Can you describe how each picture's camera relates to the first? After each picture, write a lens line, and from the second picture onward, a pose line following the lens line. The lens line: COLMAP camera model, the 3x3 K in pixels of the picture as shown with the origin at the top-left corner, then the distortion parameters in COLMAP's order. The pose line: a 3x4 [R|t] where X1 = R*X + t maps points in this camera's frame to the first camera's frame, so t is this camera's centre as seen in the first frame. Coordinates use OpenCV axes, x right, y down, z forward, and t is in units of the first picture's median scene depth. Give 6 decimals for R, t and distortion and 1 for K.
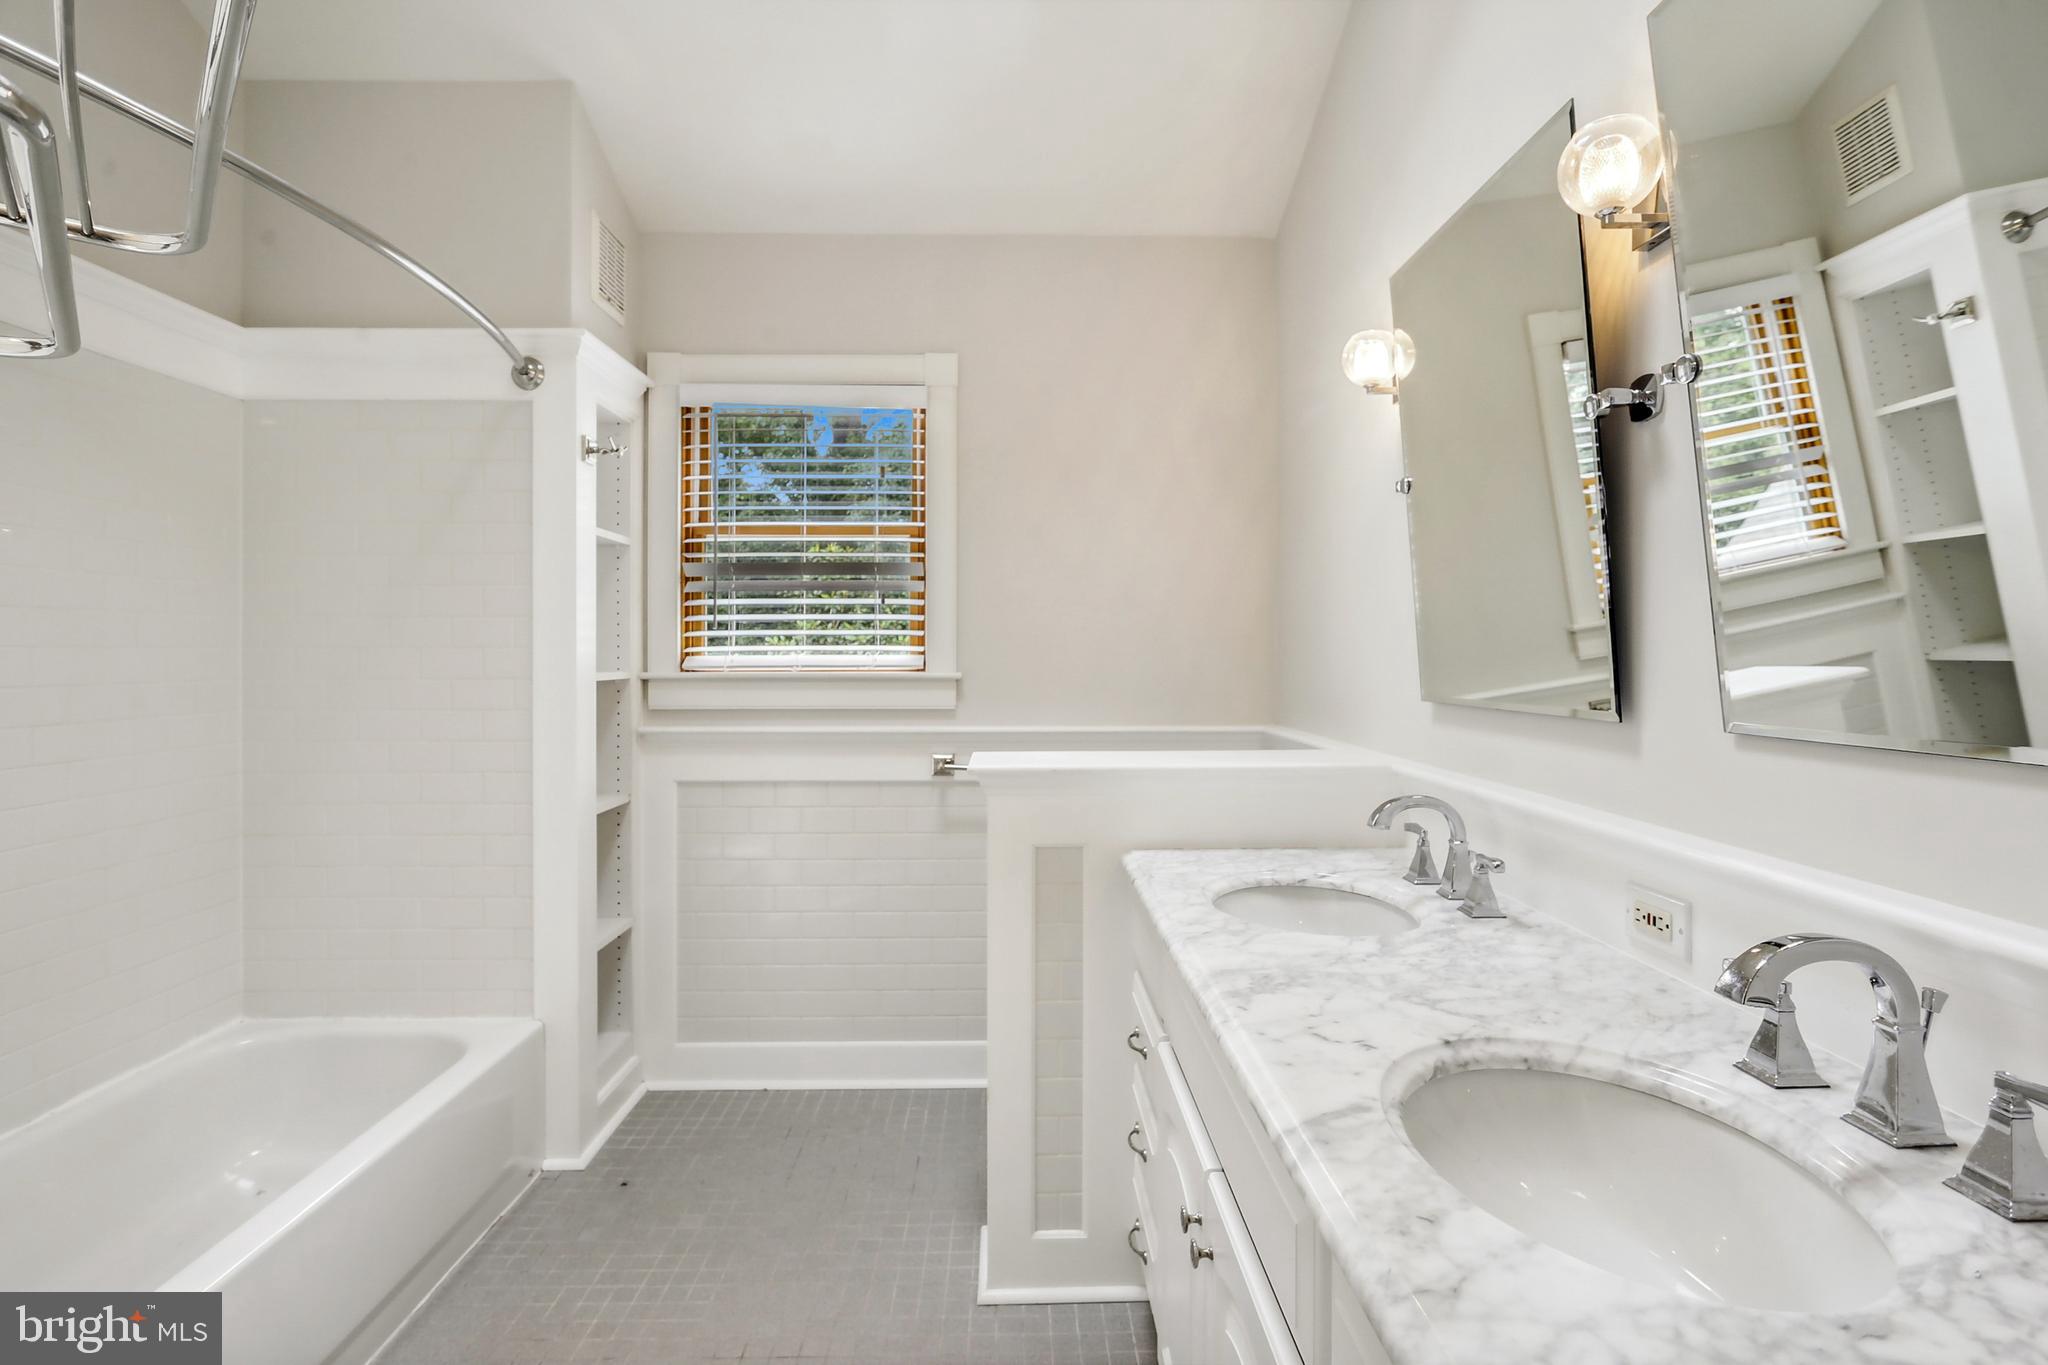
lens RADIAL K [[983.8, 0, 1023.8], [0, 983.8, 664.8], [0, 0, 1]] dist [-0.010552, 0.005405]
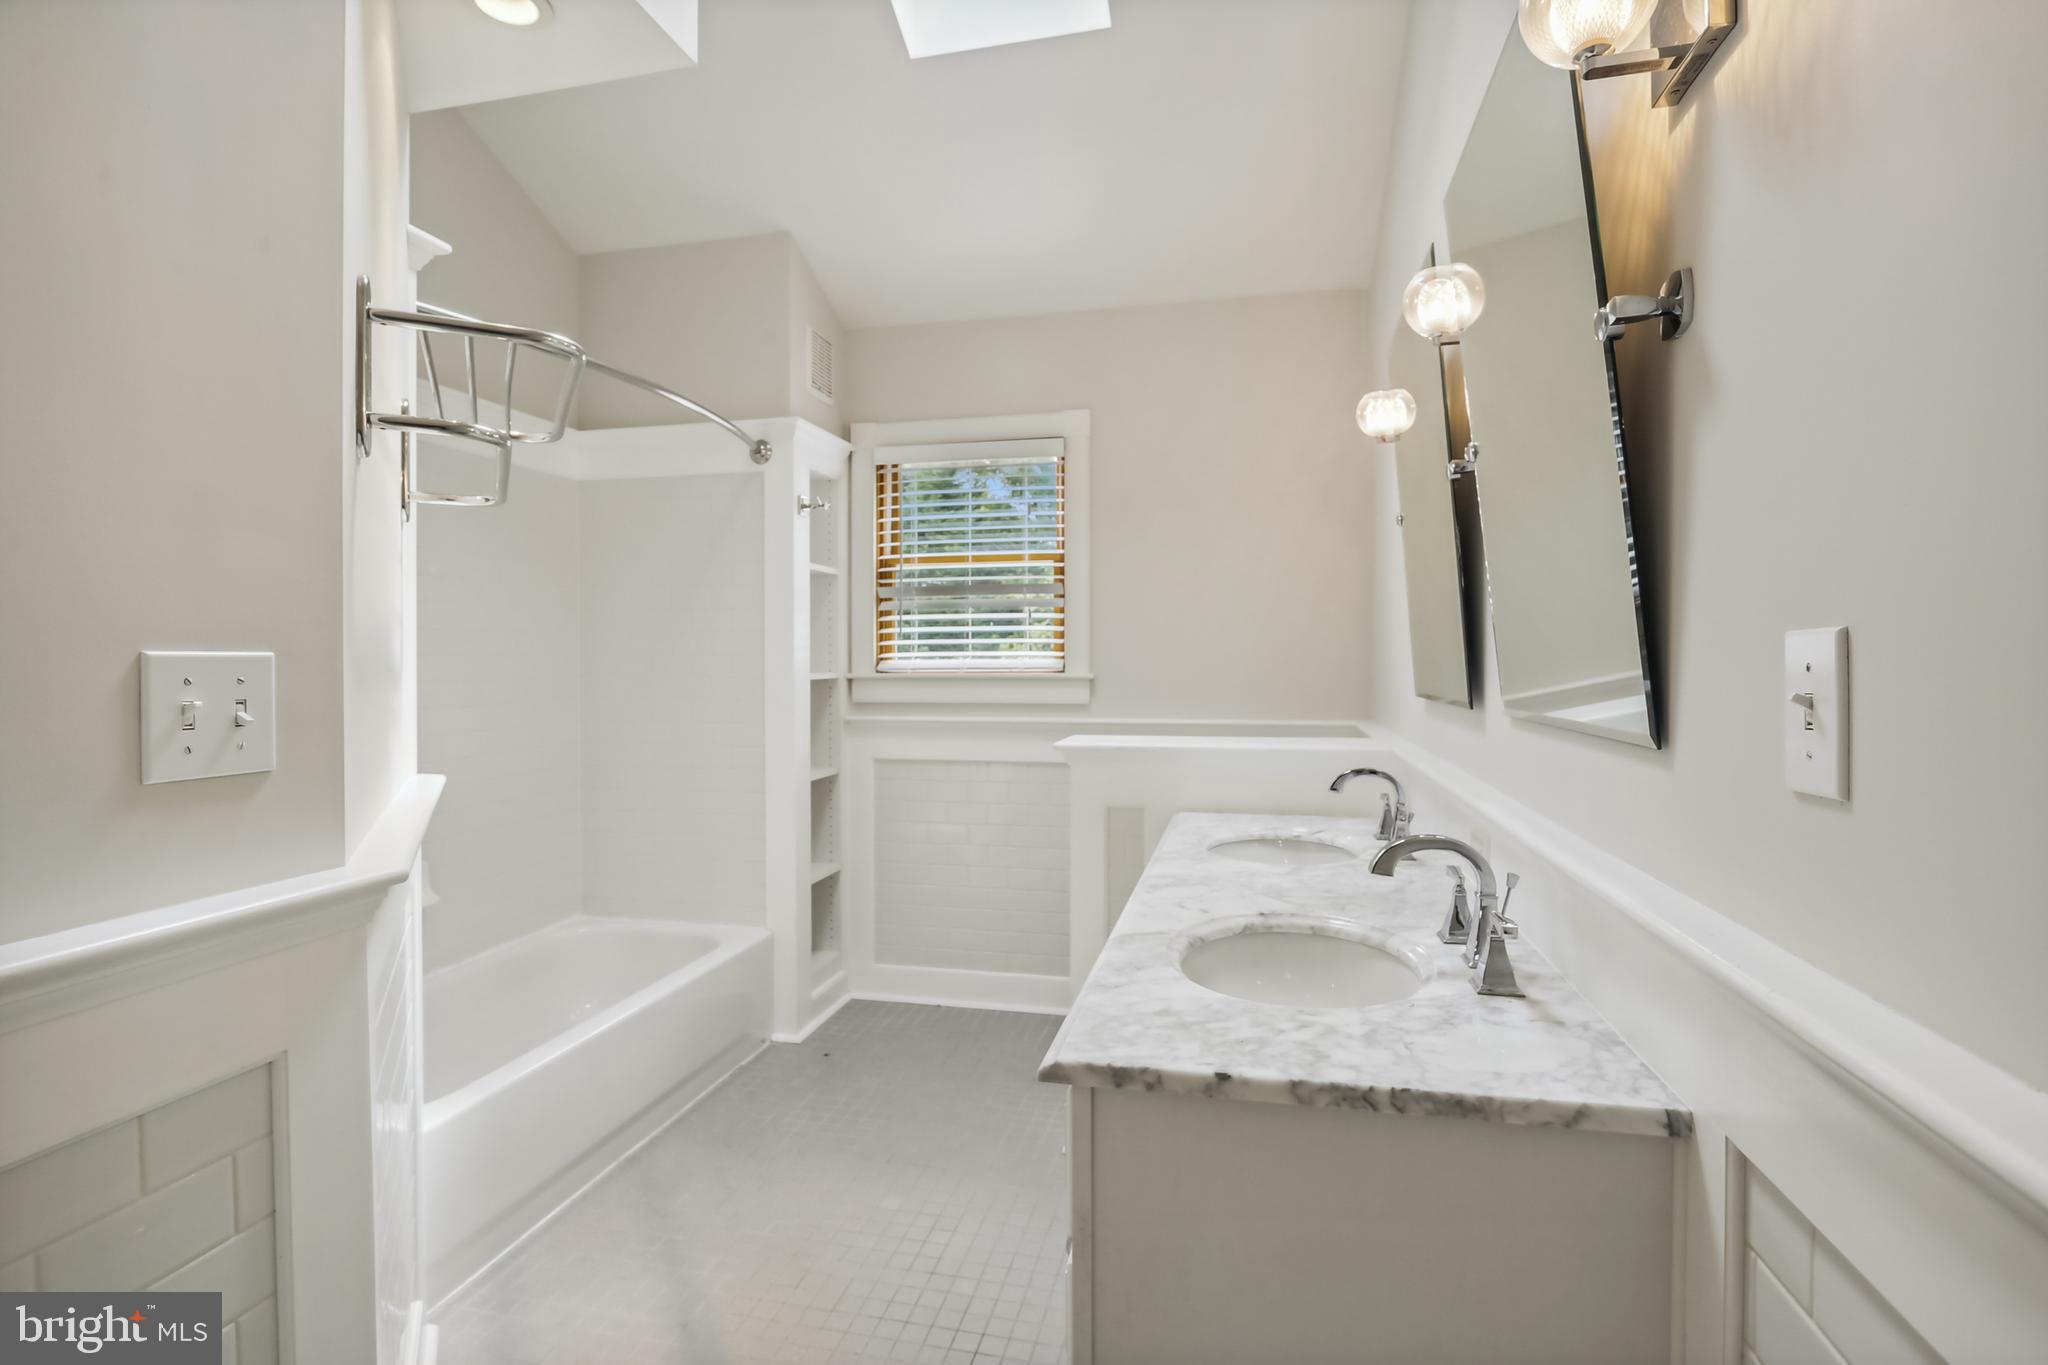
lens RADIAL K [[983.8, 0, 1028.3], [0, 983.8, 676.1], [0, 0, 1]] dist [-0.010552, 0.005405]
pose [[0.970015, 0.001789, -0.243039, 0.184308], [-0.000092, 0.999976, 0.006995, 0.002667], [0.243046, -0.006763, 0.969991, -0.229534]]
